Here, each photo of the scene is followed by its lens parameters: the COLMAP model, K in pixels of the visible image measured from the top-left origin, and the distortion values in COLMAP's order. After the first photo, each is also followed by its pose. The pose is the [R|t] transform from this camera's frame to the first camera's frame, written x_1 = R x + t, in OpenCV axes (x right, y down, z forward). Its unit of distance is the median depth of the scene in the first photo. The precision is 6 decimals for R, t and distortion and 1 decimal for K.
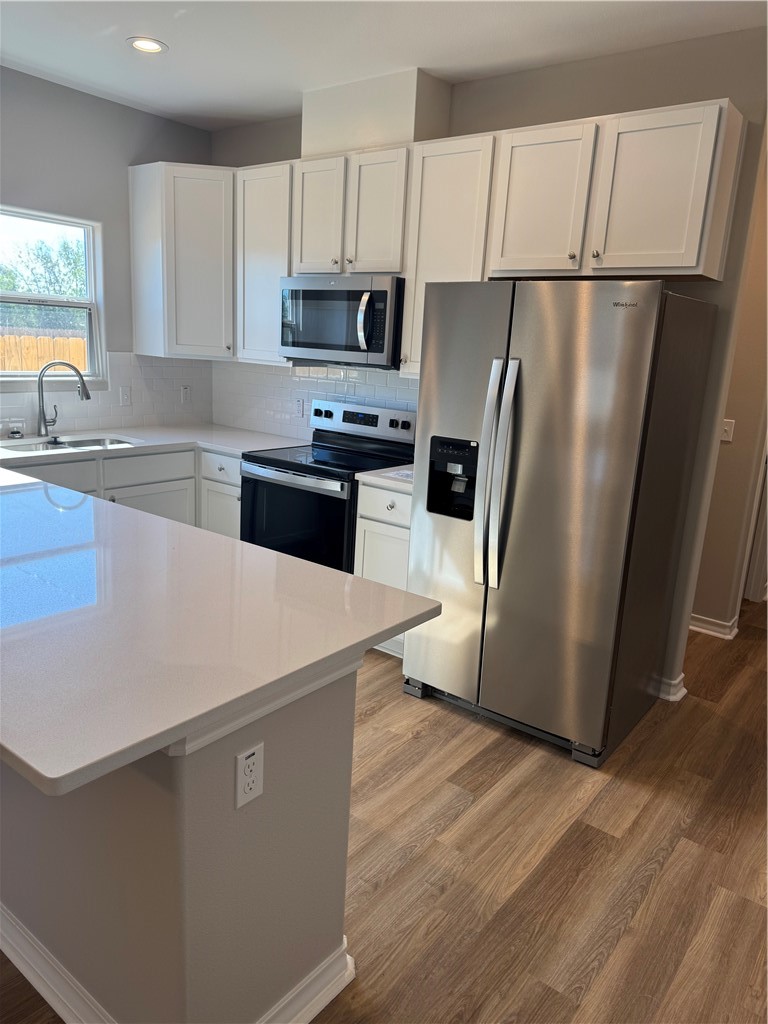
lens RADIAL K [[727.9, 0, 382.3], [0, 727.9, 517.2], [0, 0, 1]] dist [0.062792, -0.063281]
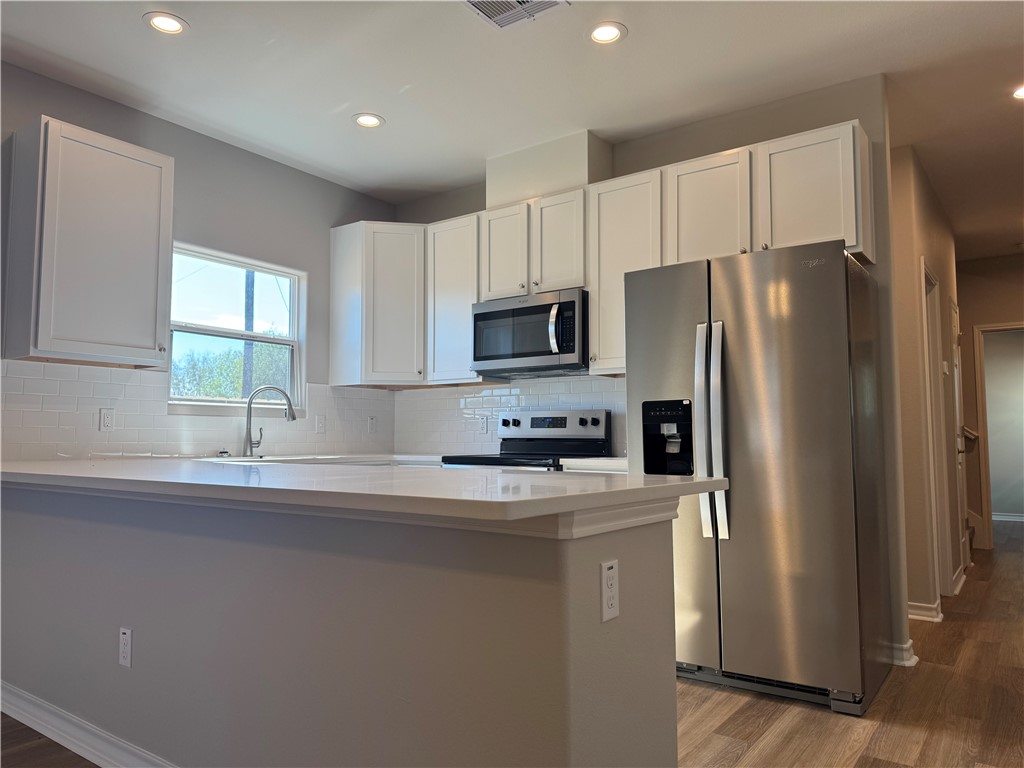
lens RADIAL K [[727.9, 0, 512.4], [0, 727.9, 389.0], [0, 0, 1]] dist [0.062792, -0.063281]
pose [[0.997954, -0.053095, 0.035610, -0.136338], [0.061361, 0.951828, -0.300429, 0.153240], [-0.017944, 0.301999, 0.953139, -0.031701]]
